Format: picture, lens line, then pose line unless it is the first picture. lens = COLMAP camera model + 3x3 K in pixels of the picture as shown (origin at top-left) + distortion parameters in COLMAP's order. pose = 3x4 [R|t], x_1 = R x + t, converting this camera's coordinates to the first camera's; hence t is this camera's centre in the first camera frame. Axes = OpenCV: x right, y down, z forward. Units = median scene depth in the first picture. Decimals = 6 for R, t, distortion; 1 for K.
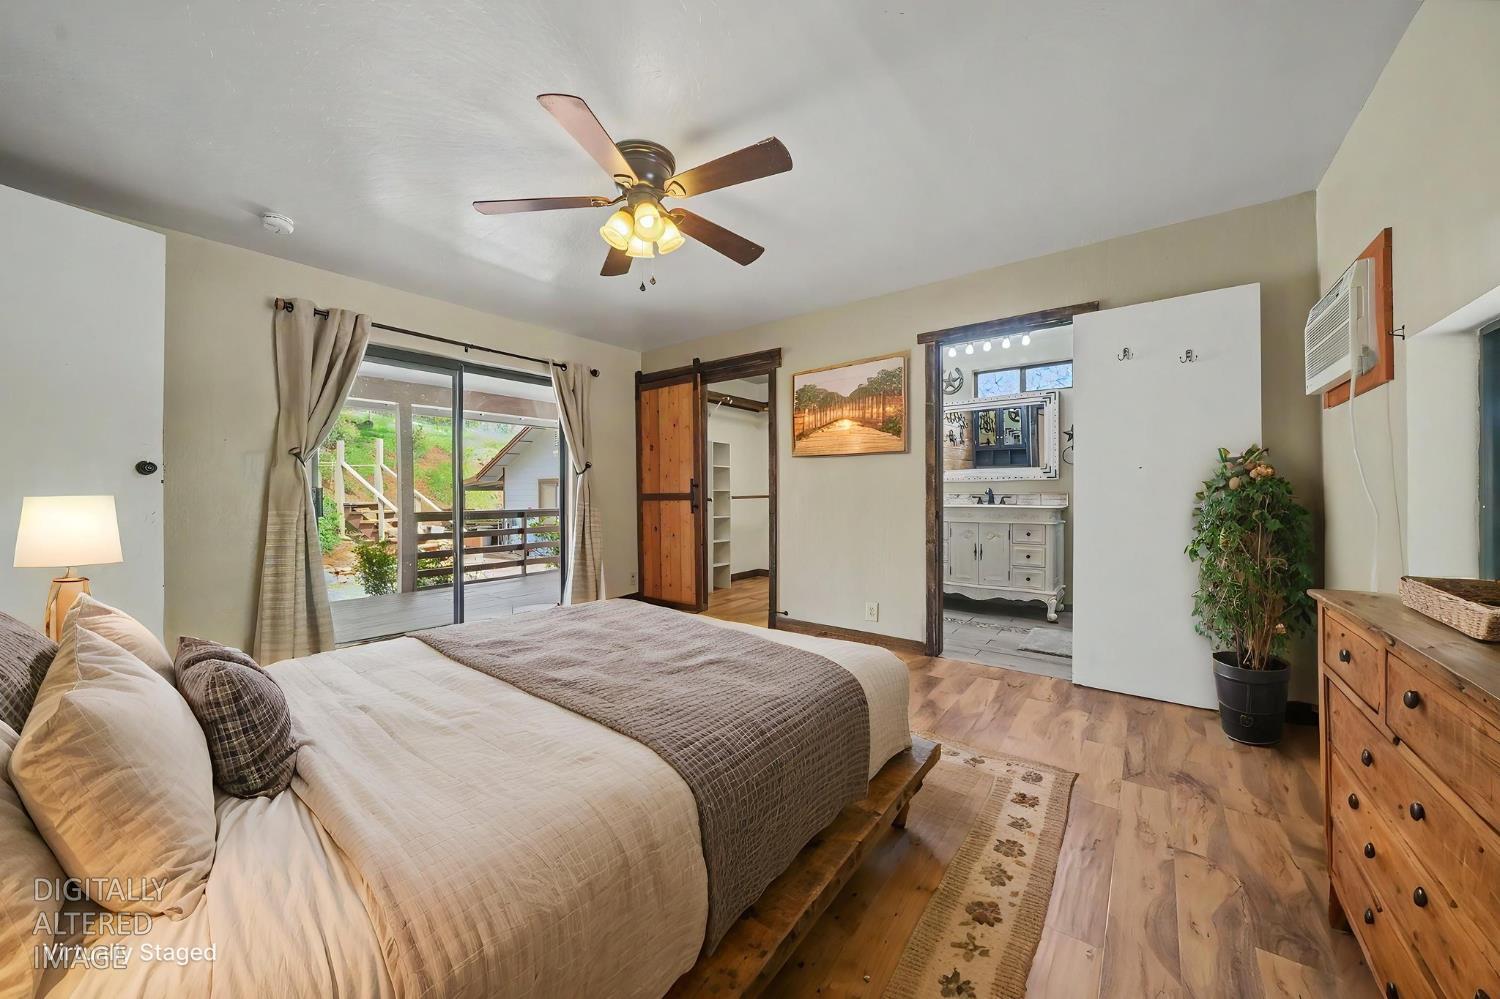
lens RADIAL K [[538.8, 0, 750.0], [0, 538.8, 499.5], [0, 0, 1]] dist [-0.000309, -0.000018]
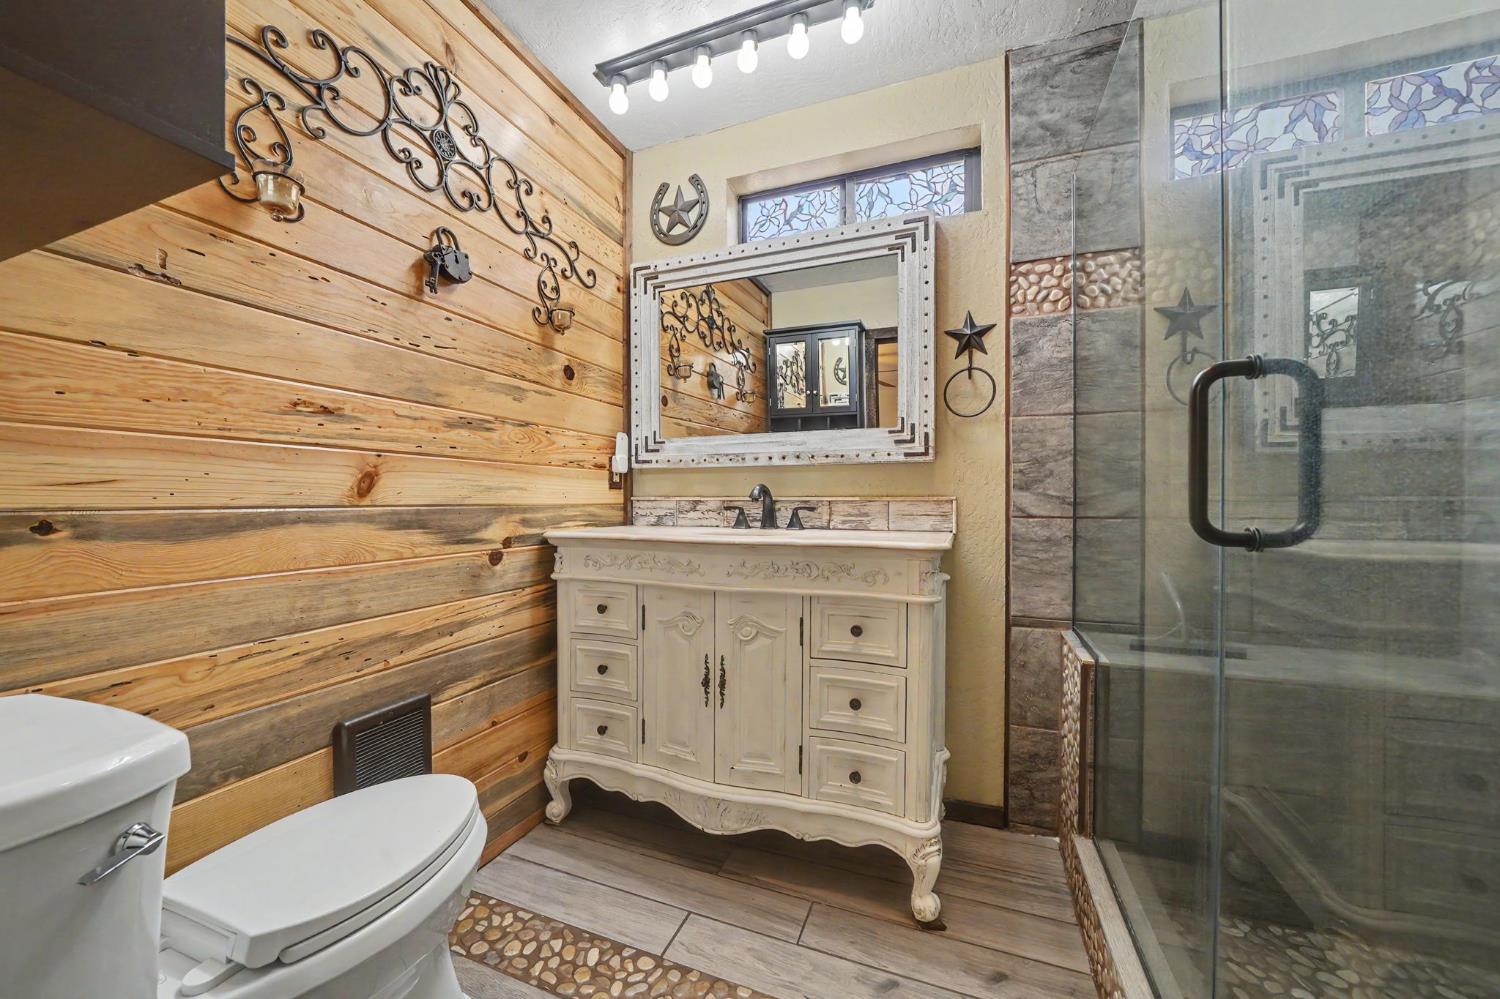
lens RADIAL K [[576.1, 0, 751.1], [0, 576.1, 508.7], [0, 0, 1]] dist [-0.002104, -0.000114]
pose [[0.960297, 0.001499, 0.278974, 0.342986], [-0.002302, 0.999994, 0.002553, -0.005565], [-0.278969, -0.003094, 0.960295, 0.654888]]
